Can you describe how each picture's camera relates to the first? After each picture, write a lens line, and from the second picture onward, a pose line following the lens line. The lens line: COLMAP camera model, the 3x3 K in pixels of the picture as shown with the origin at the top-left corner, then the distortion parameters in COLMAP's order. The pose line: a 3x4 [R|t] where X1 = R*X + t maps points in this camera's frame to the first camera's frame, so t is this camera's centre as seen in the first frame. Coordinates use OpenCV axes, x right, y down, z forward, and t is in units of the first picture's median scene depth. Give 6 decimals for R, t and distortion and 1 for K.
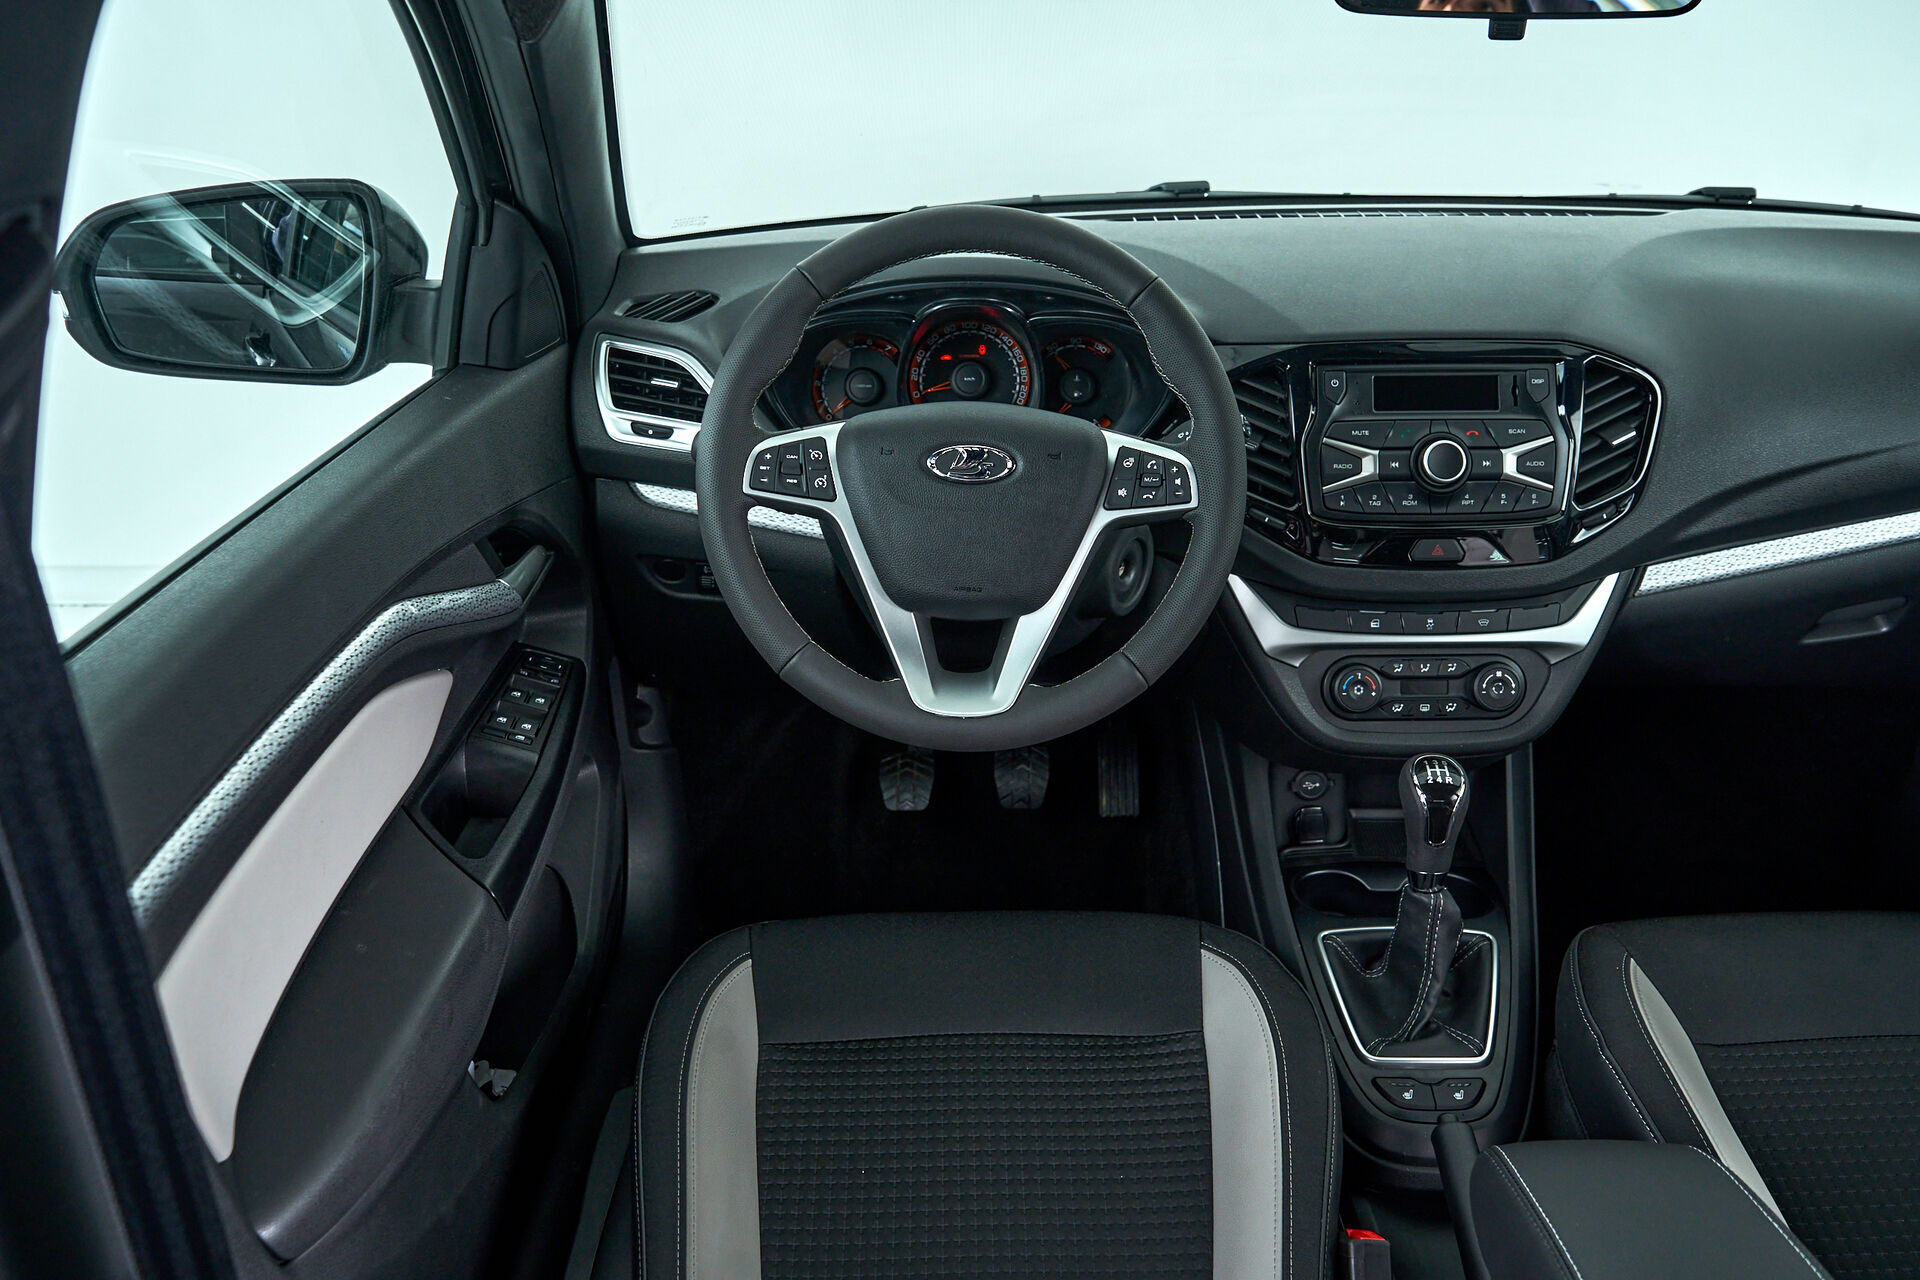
lens RADIAL K [[1556.1, 0, 960.0], [0, 1556.1, 640.0], [0, 0, 1]] dist [0.001918, -0.002180]
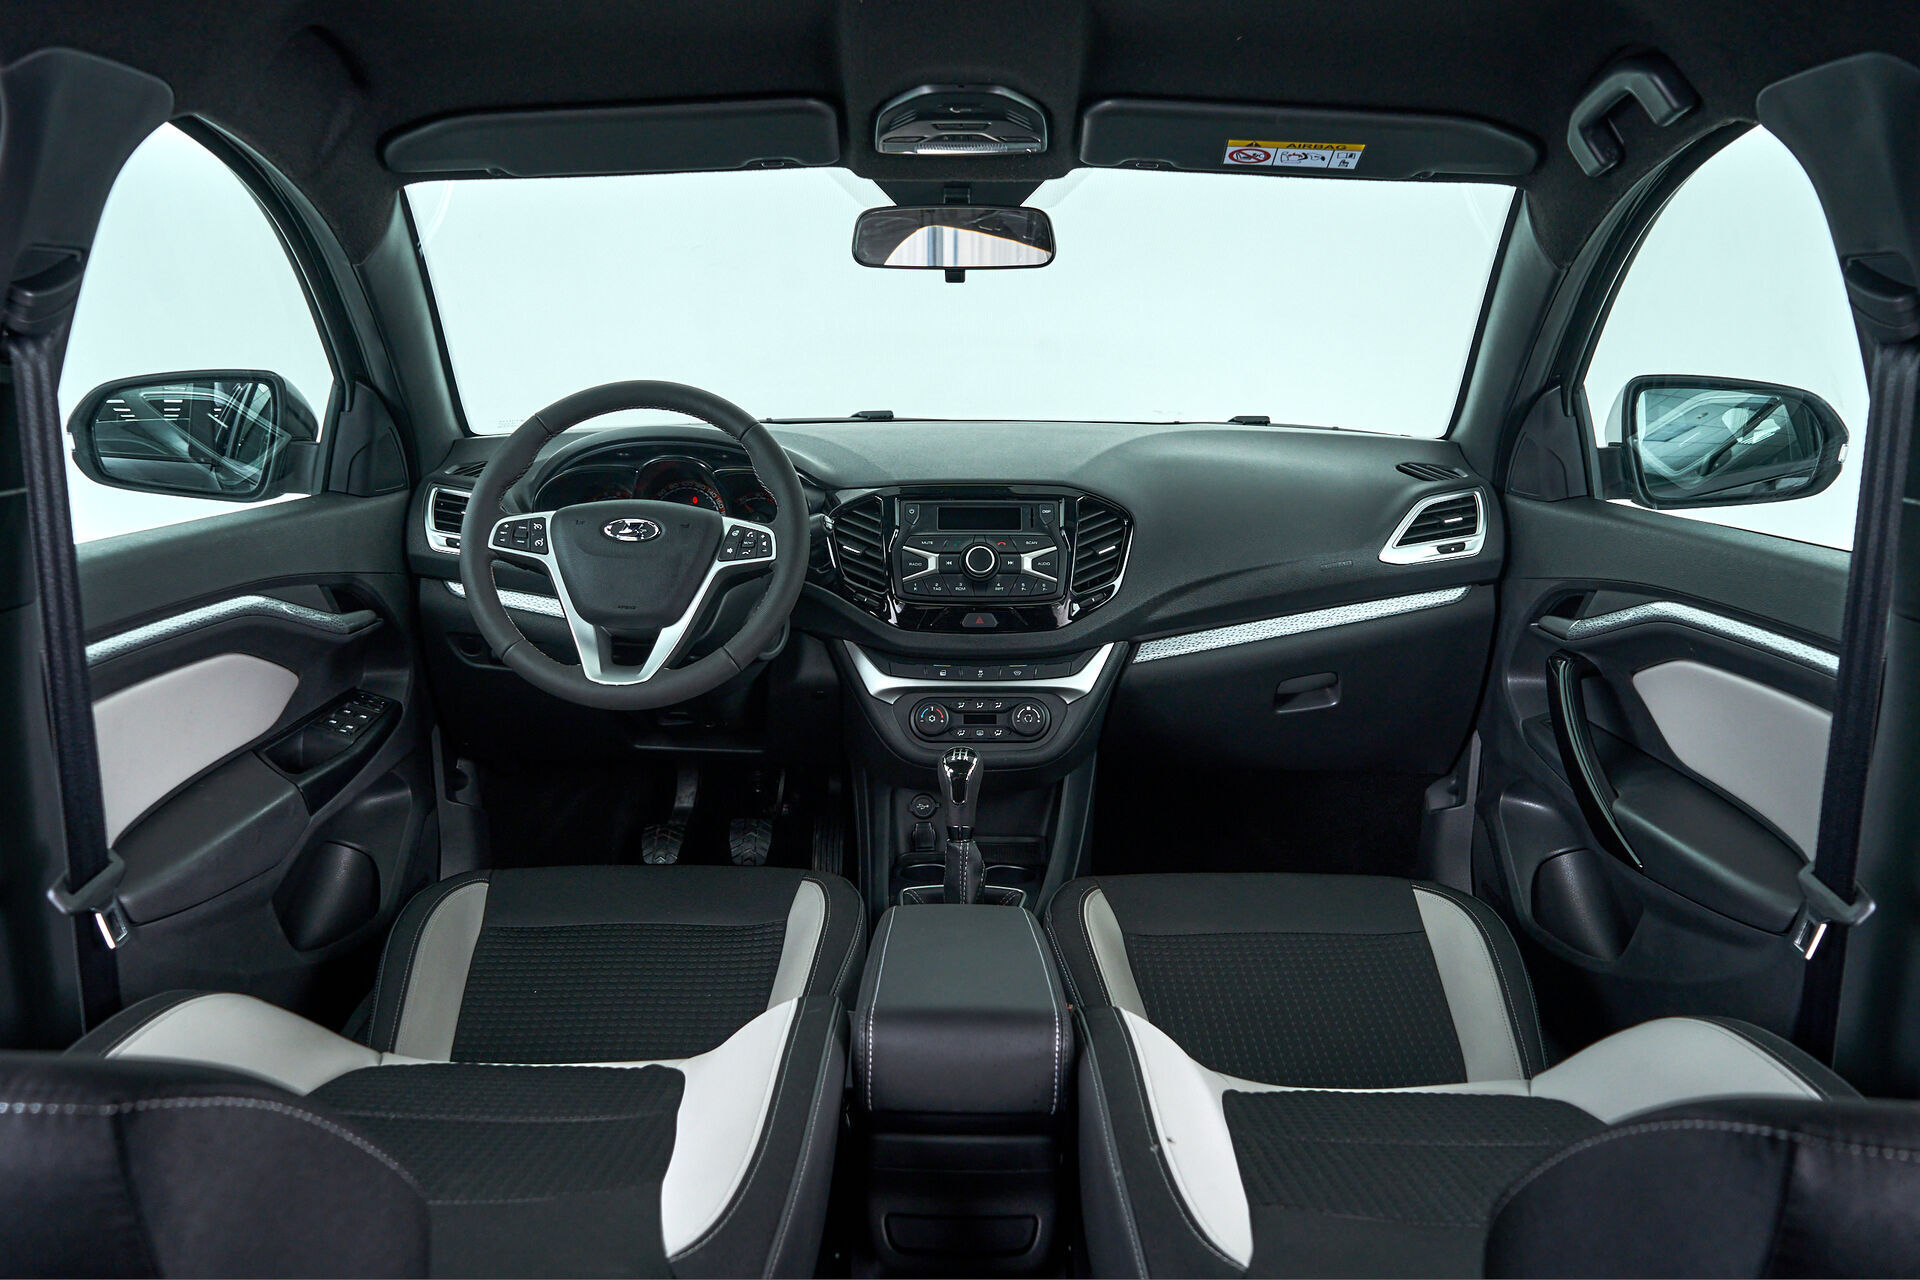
lens RADIAL K [[1569.6, 0, 937.5], [0, 1569.6, 633.0], [0, 0, 1]] dist [0.007690, -0.001237]
pose [[0.999936, 0.011284, -0.001101, 0.269247], [-0.011246, 0.974853, -0.222564, 0.286630], [-0.001438, 0.222562, 0.974918, -0.450773]]
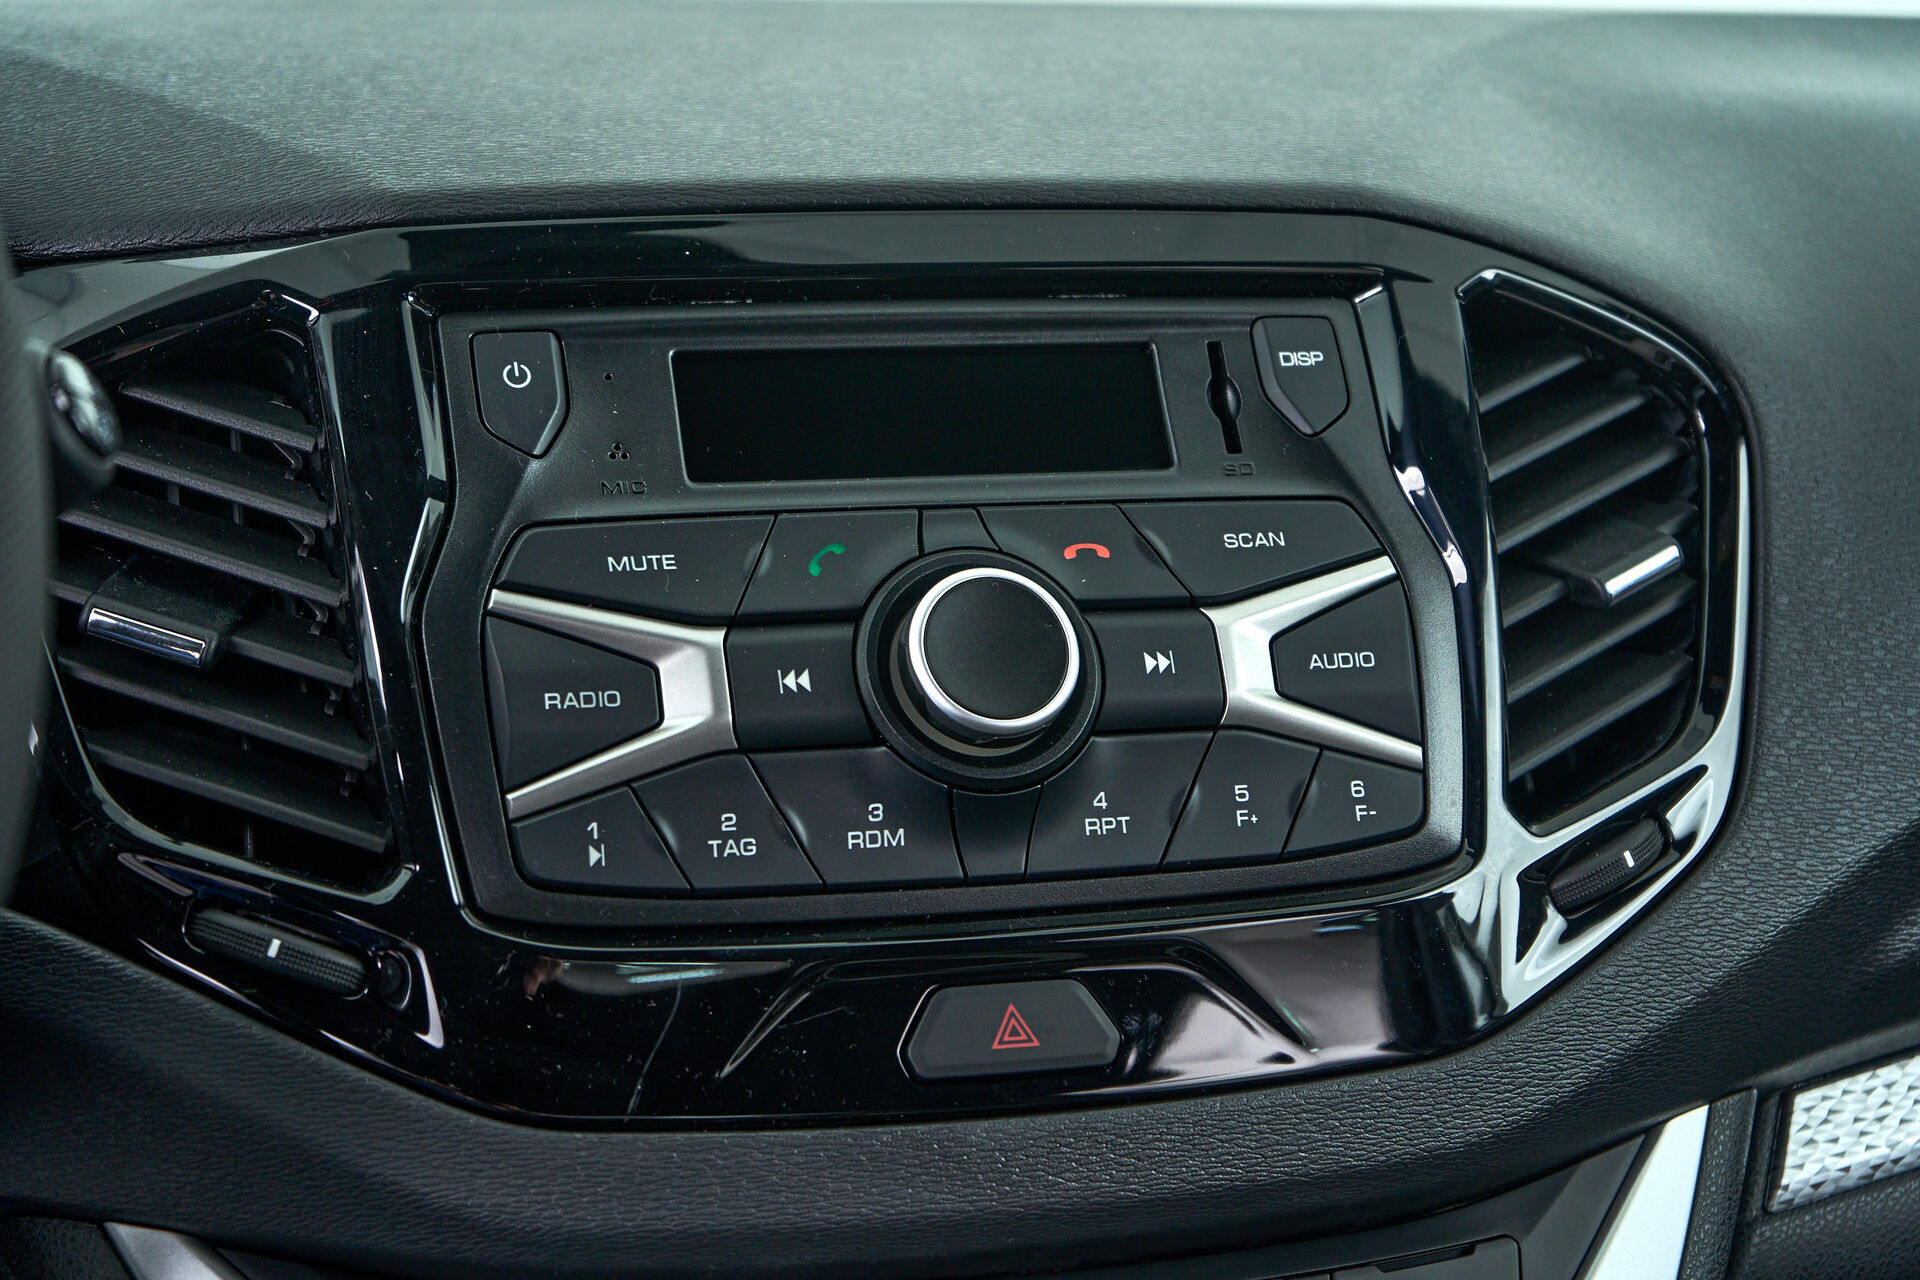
lens RADIAL K [[3908.9, 0, 960.0], [0, 3908.9, 640.0], [0, 0, 1]] dist [0.012910, 0.177664]
pose [[0.954340, -0.031112, 0.297098, 0.125981], [0.124522, 0.945466, -0.300980, 0.063420], [-0.271532, 0.324232, 0.906170, 0.449545]]
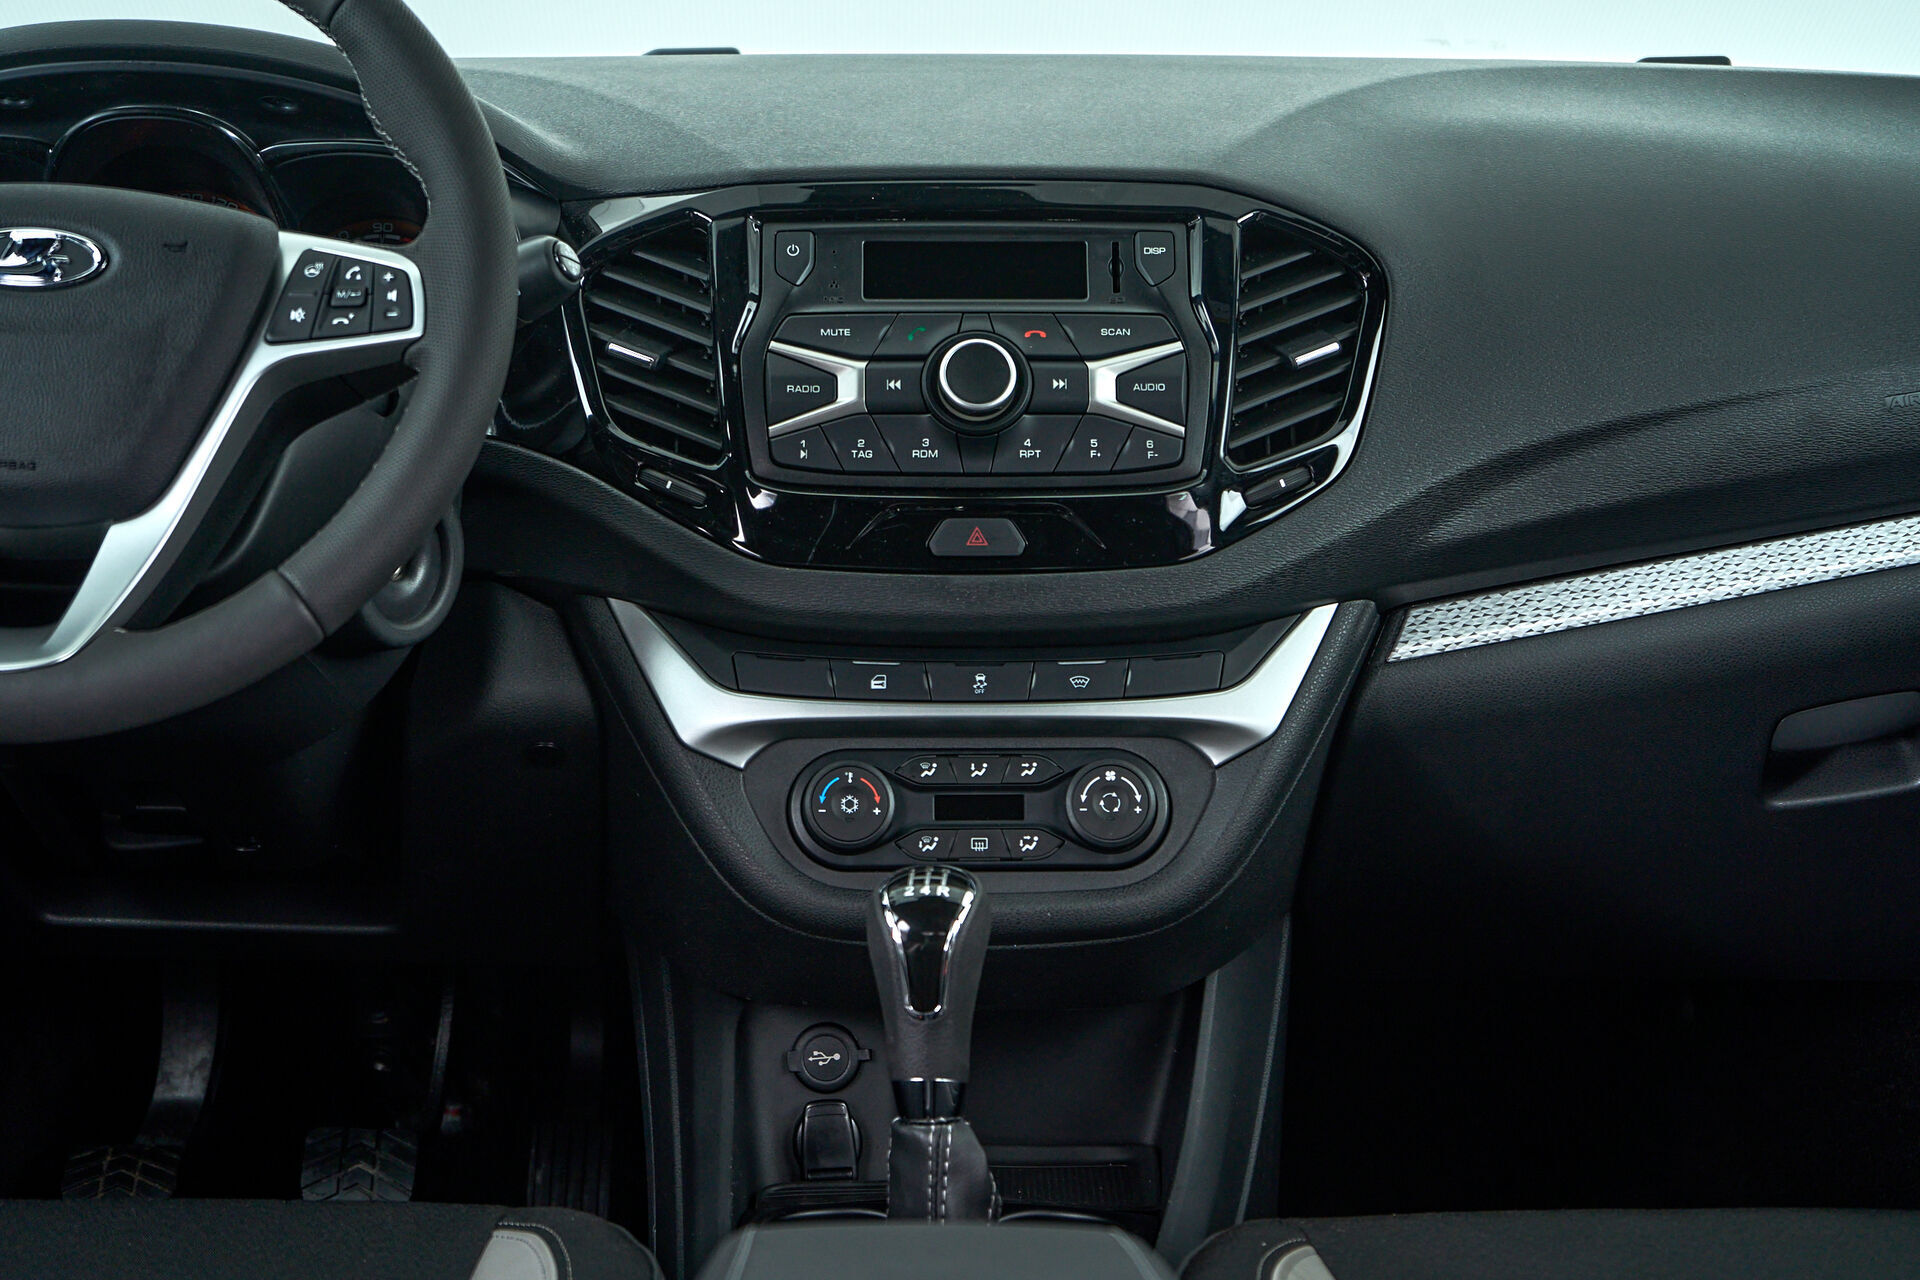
lens RADIAL K [[3908.9, 0, 960.0], [0, 3908.9, 640.0], [0, 0, 1]] dist [0.012910, 0.177664]
pose [[0.999597, 0.008308, 0.027161, 0.264339], [-0.000489, 0.961159, -0.275995, 0.357298], [-0.028399, 0.275871, 0.960775, -0.311879]]
